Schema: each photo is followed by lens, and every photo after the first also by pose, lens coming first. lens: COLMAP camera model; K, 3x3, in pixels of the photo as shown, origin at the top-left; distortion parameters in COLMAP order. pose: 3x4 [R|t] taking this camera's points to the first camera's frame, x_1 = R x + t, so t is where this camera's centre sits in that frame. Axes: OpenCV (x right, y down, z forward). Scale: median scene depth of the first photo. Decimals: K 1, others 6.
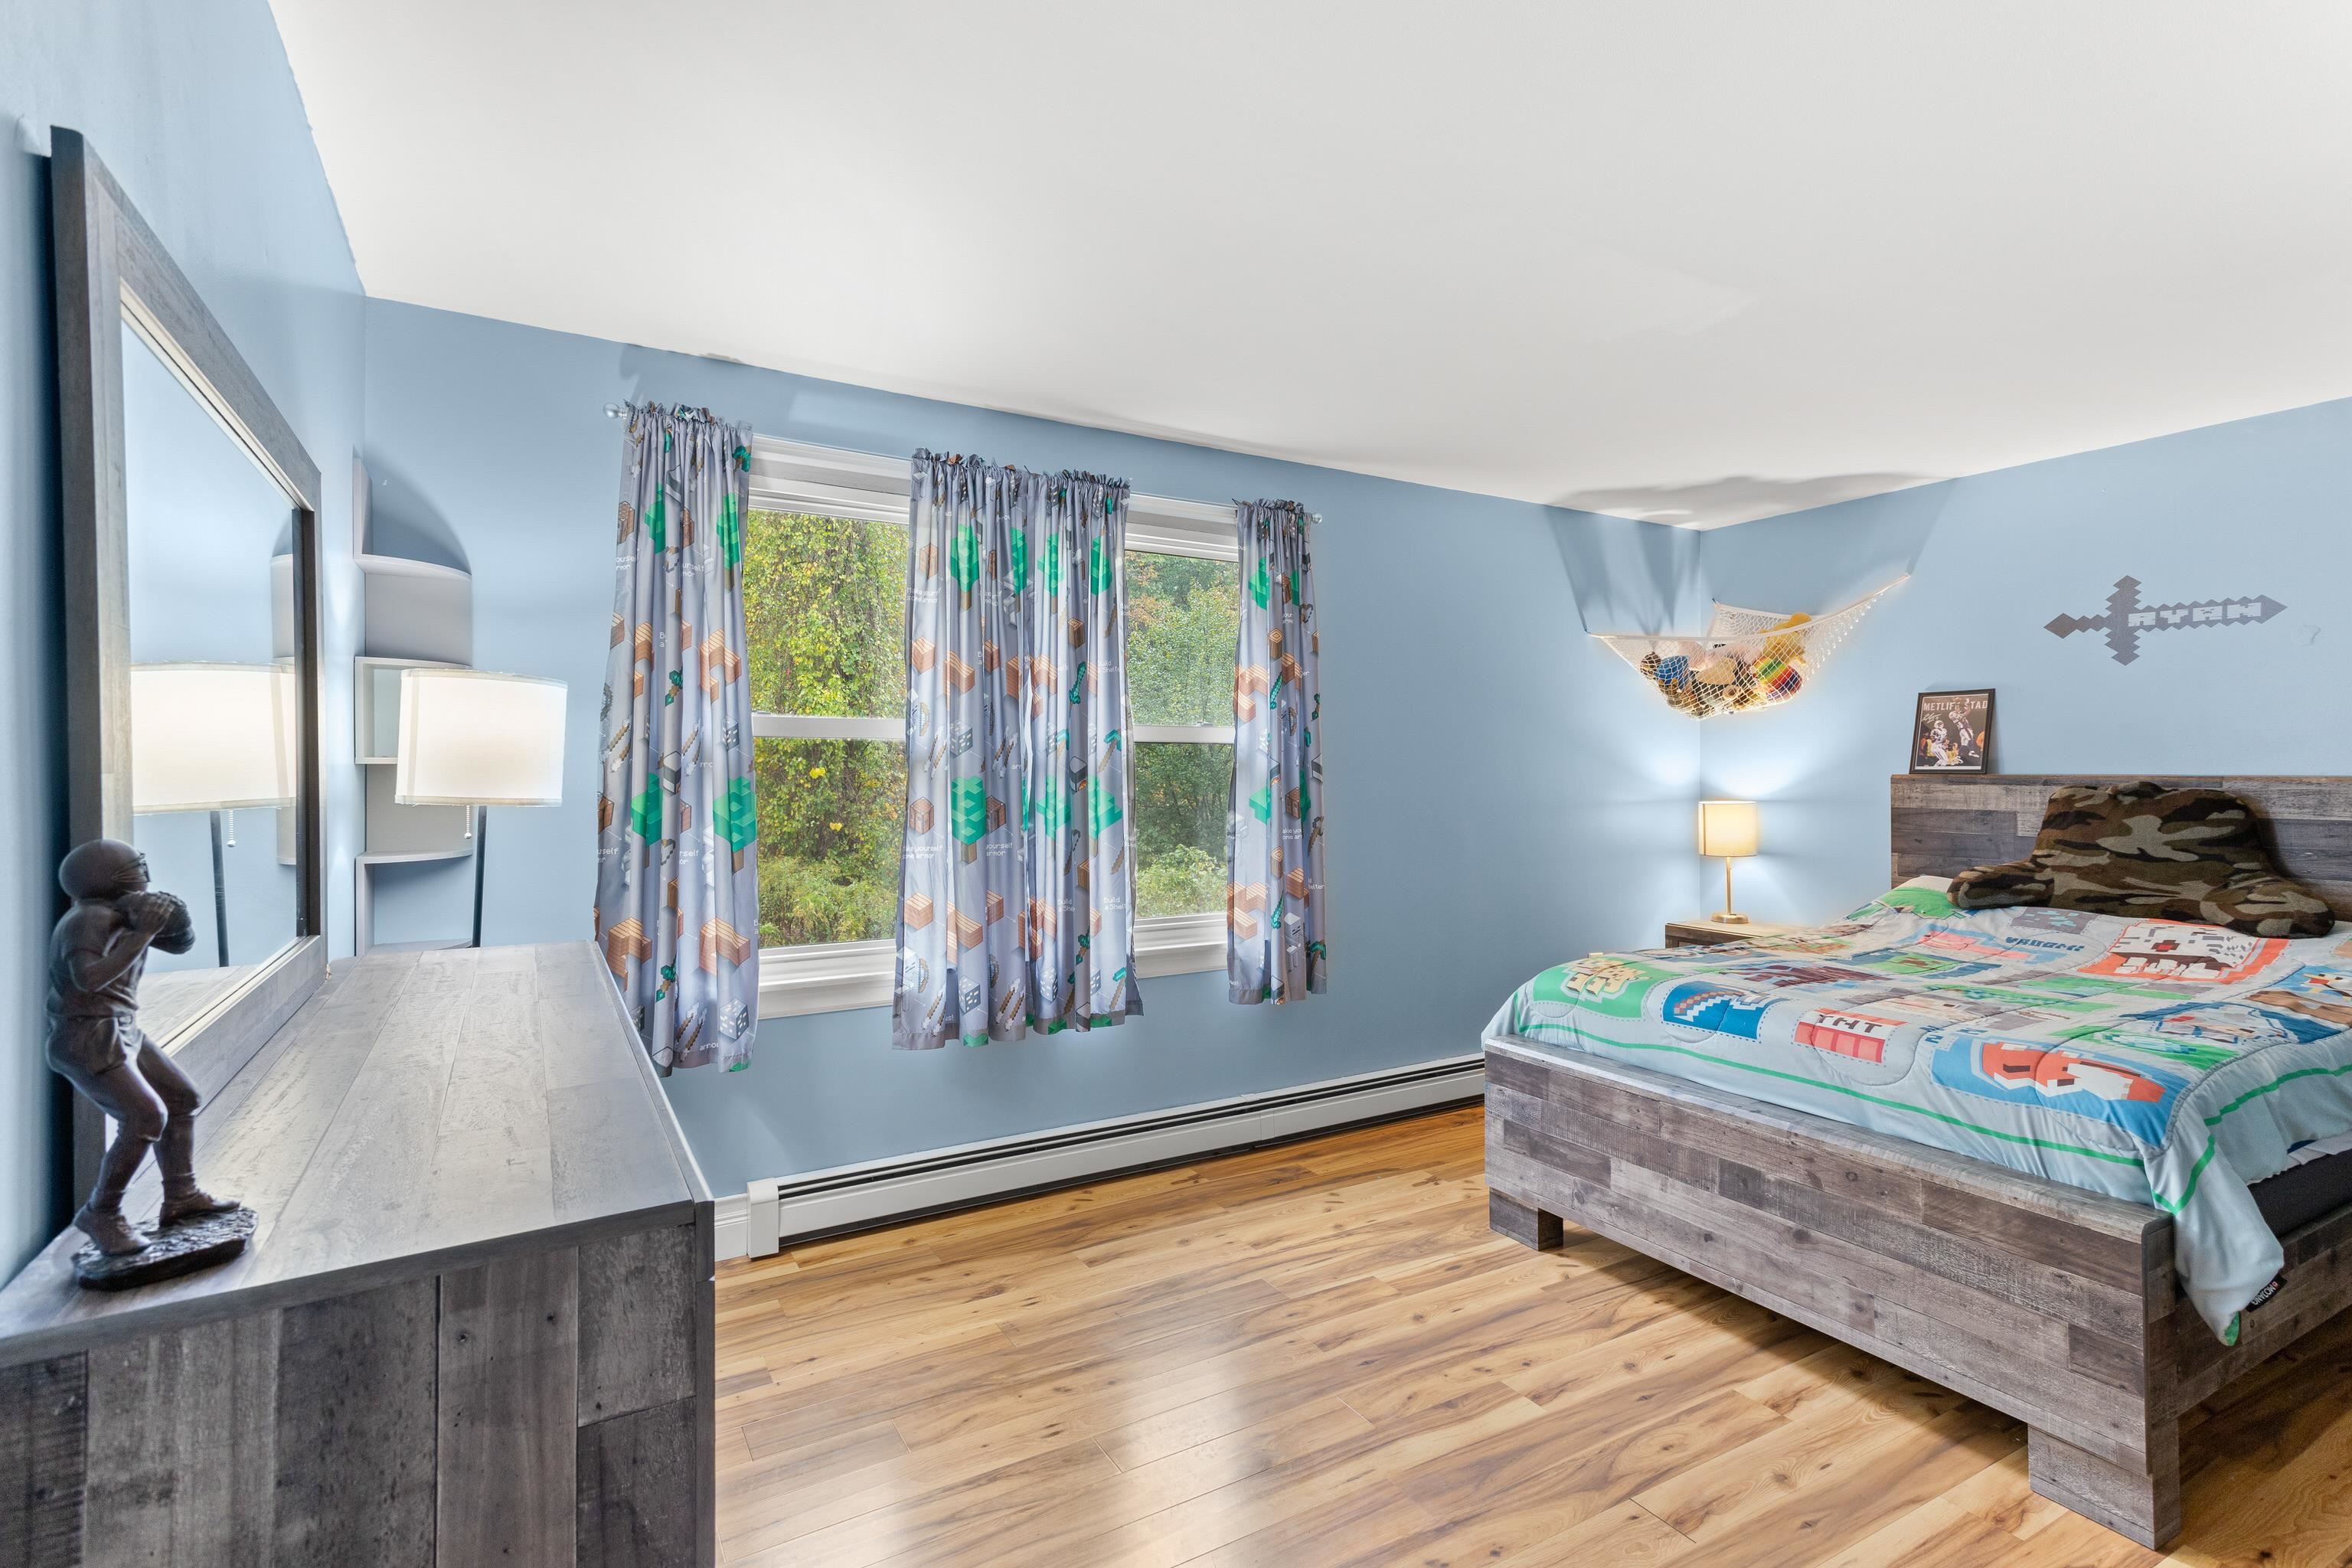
lens RADIAL K [[1098.6, 0, 1176.3], [0, 1098.6, 776.3], [0, 0, 1]] dist [0.024625, 0.004546]
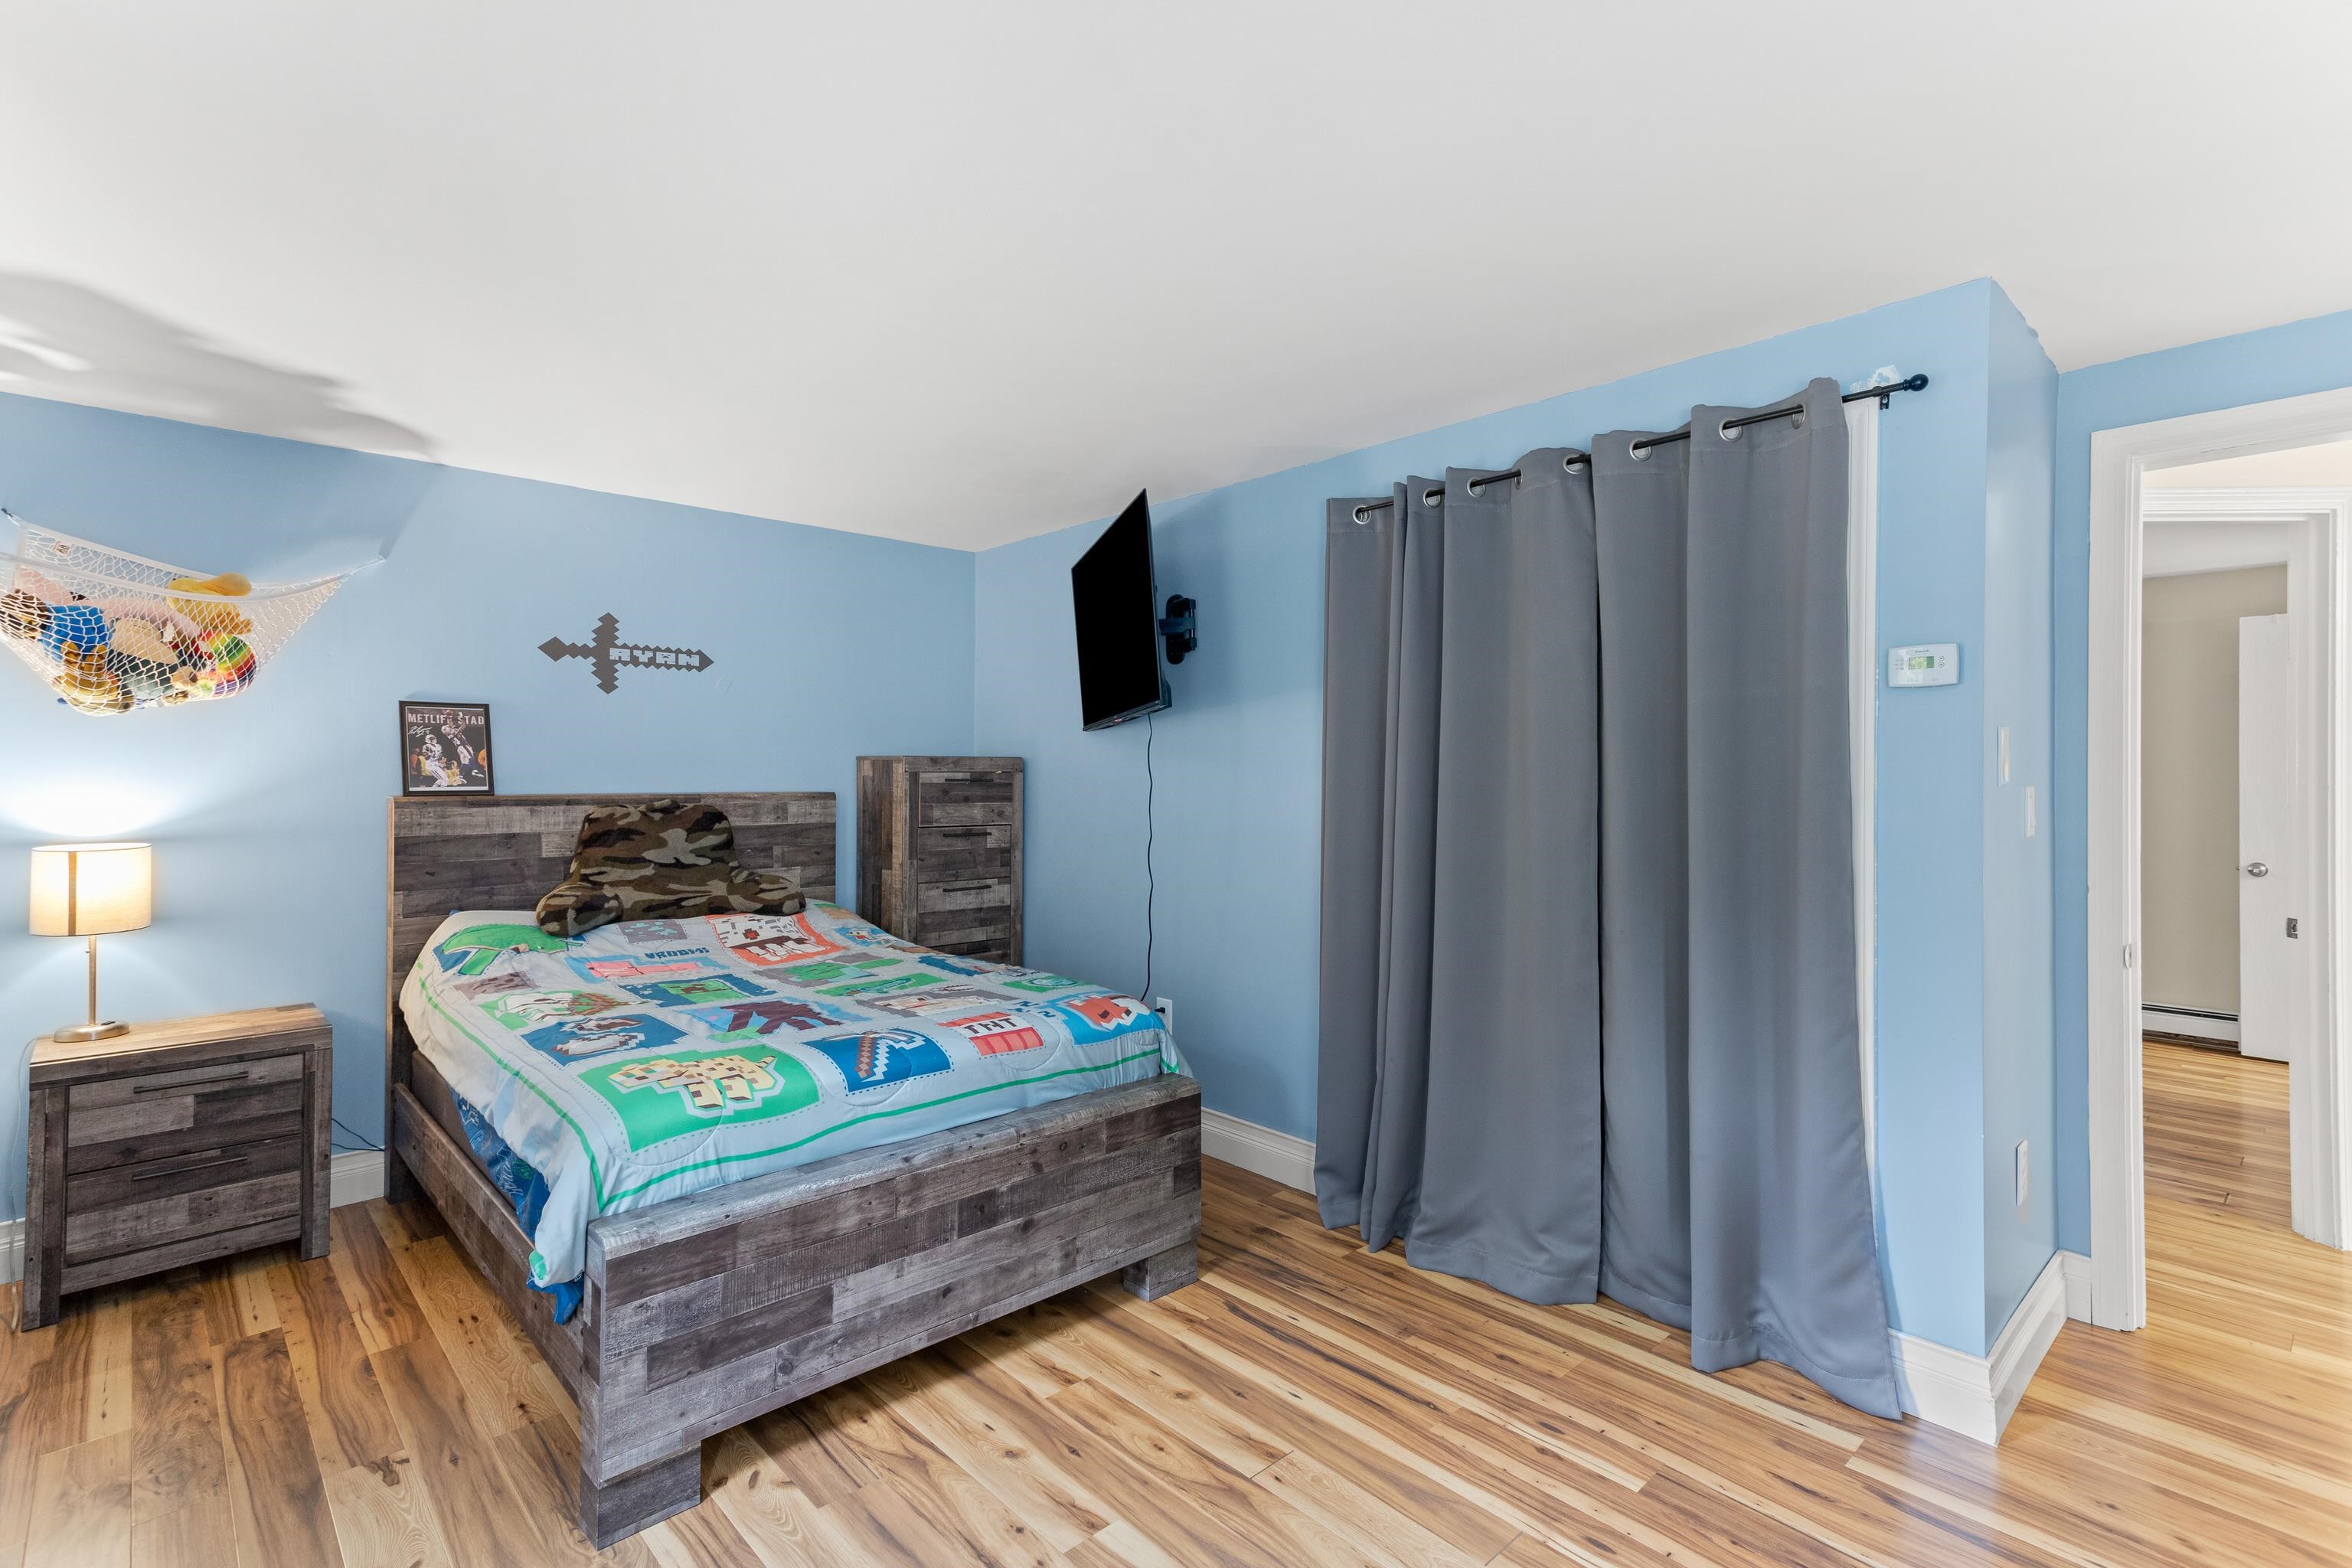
lens RADIAL K [[1098.6, 0, 1180.4], [0, 1098.6, 772.9], [0, 0, 1]] dist [0.024625, 0.004546]
pose [[-0.214998, -0.000472, 0.976614, -0.364474], [0.006000, 0.999980, 0.001804, -0.022064], [-0.976596, 0.006247, -0.214991, 0.749388]]
